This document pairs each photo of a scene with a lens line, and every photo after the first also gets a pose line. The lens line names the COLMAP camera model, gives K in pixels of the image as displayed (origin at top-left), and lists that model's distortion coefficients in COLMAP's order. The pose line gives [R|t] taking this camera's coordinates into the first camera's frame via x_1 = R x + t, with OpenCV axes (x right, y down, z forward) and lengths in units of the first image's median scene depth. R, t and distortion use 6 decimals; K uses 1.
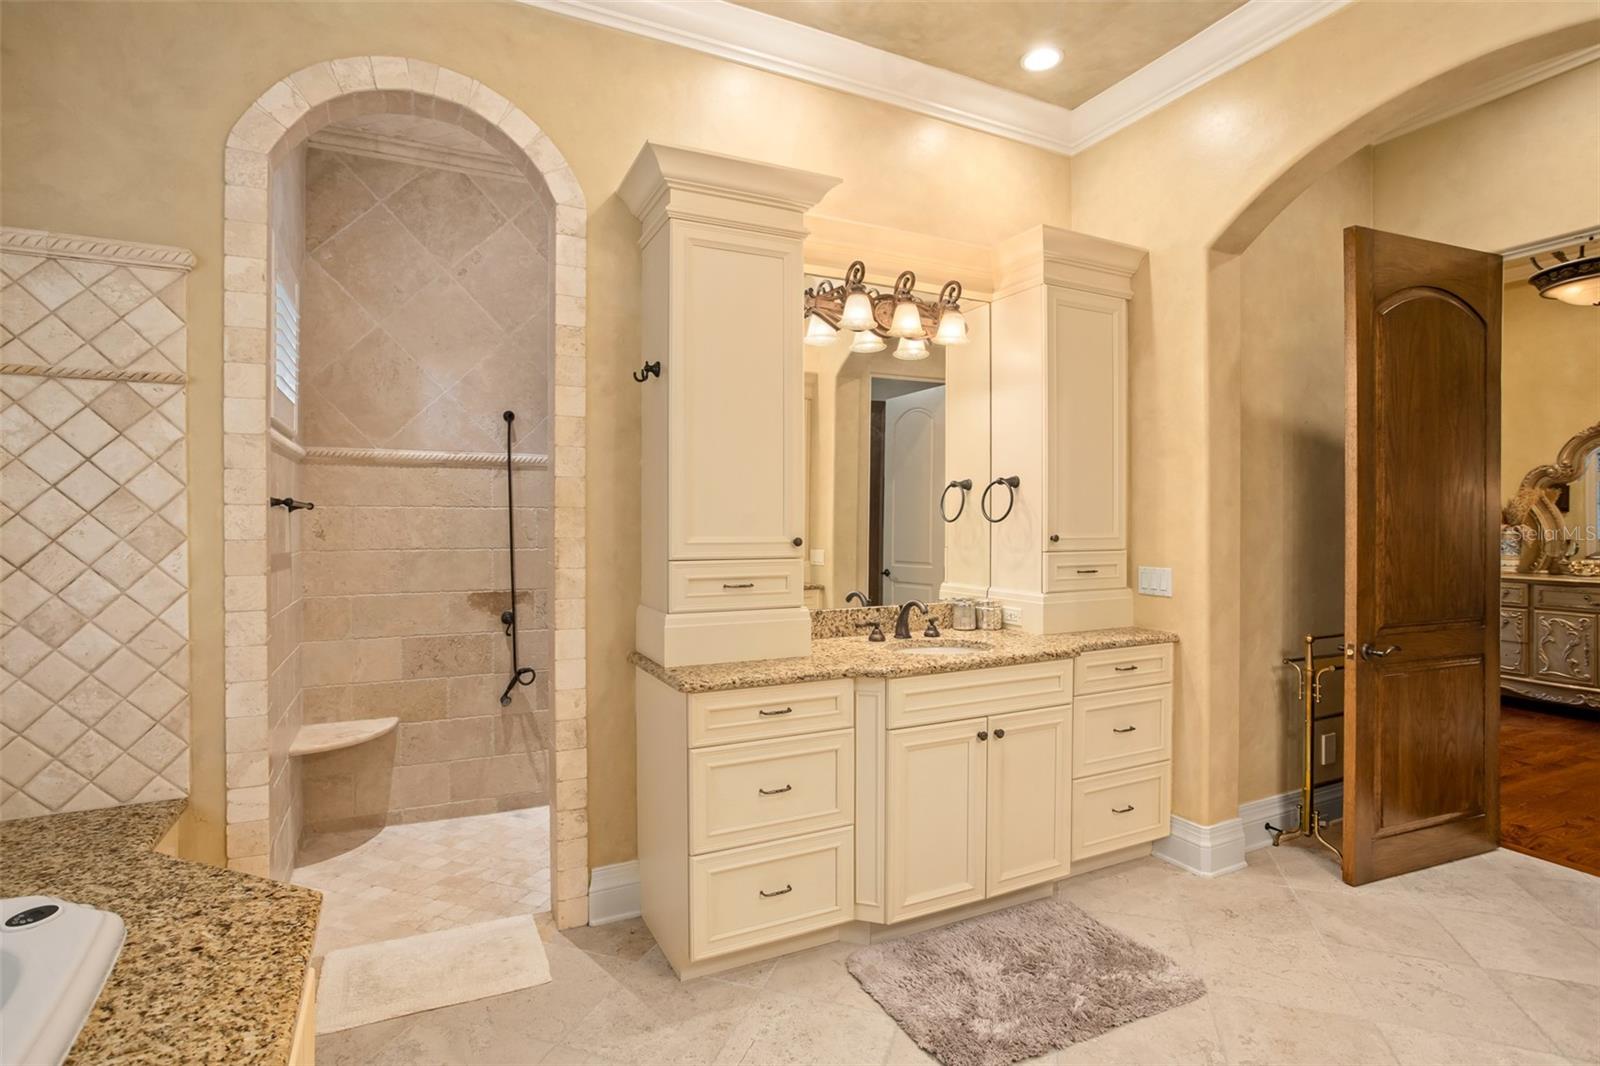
lens RADIAL K [[805.2, 0, 801.7], [0, 805.2, 525.3], [0, 0, 1]] dist [-0.033423, 0.005846]
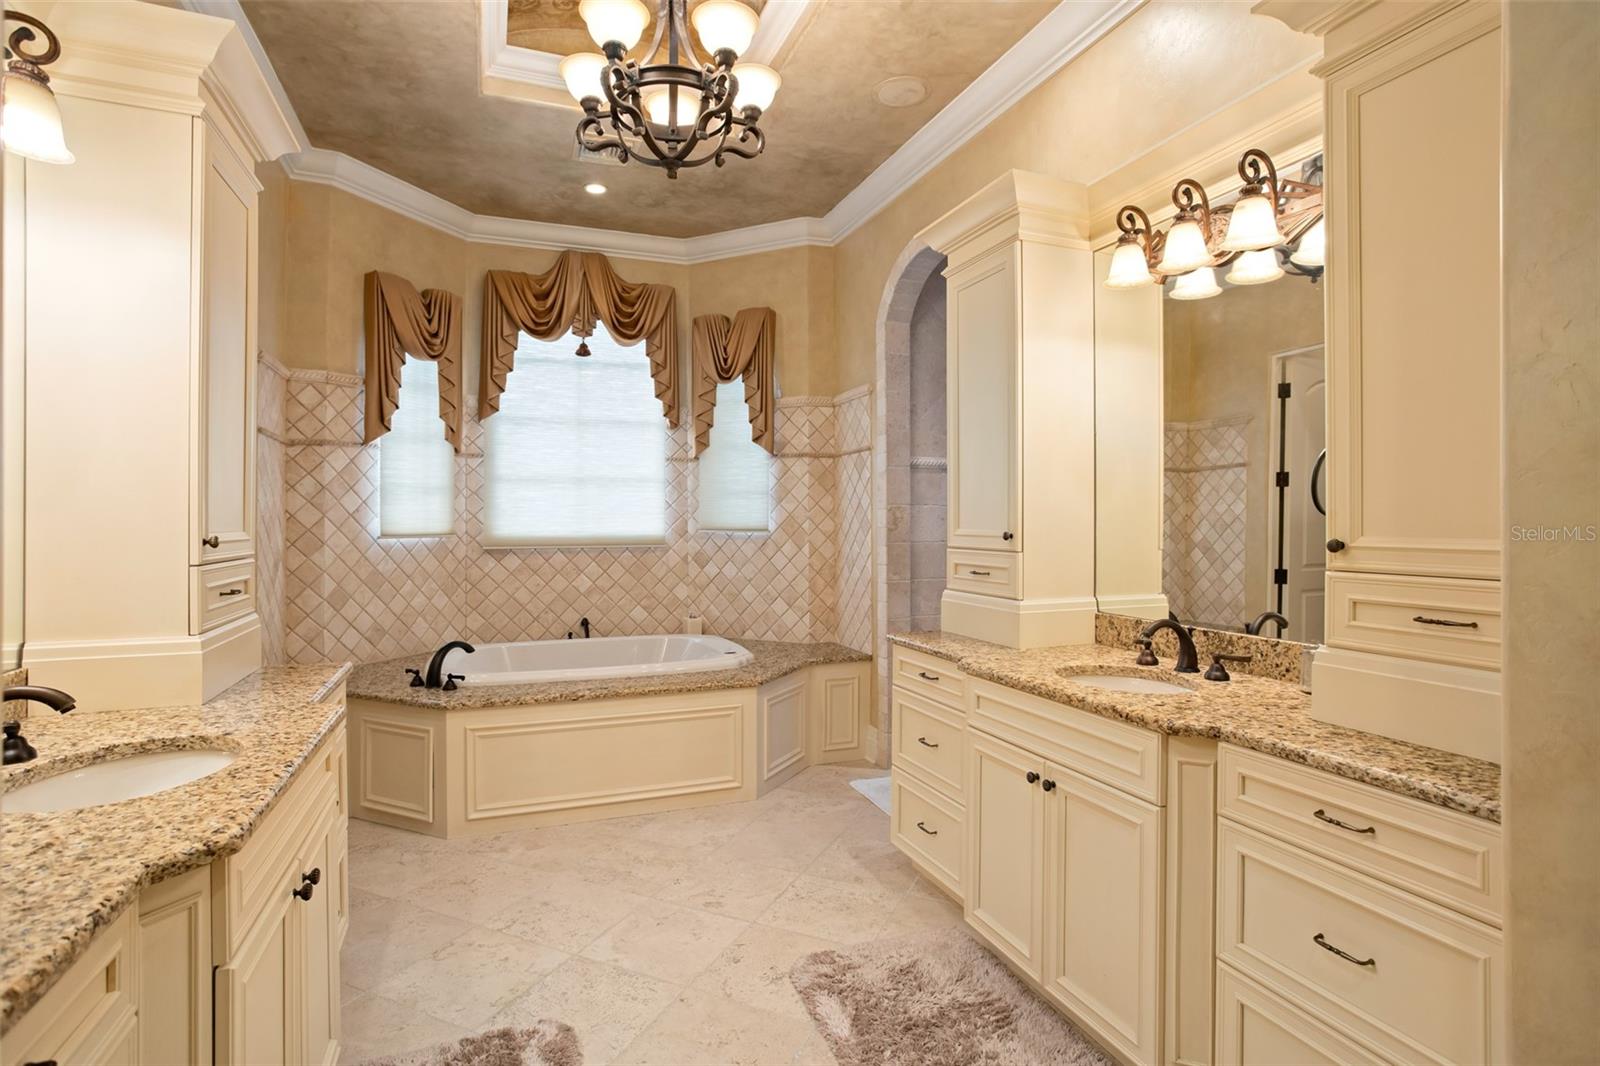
lens RADIAL K [[805.2, 0, 800.1], [0, 805.2, 525.4], [0, 0, 1]] dist [-0.033423, 0.005846]
pose [[-0.095767, 0.006760, -0.995381, 1.092405], [-0.008562, 0.999934, 0.007614, 0.001340], [0.995367, 0.009252, -0.095703, 0.865826]]
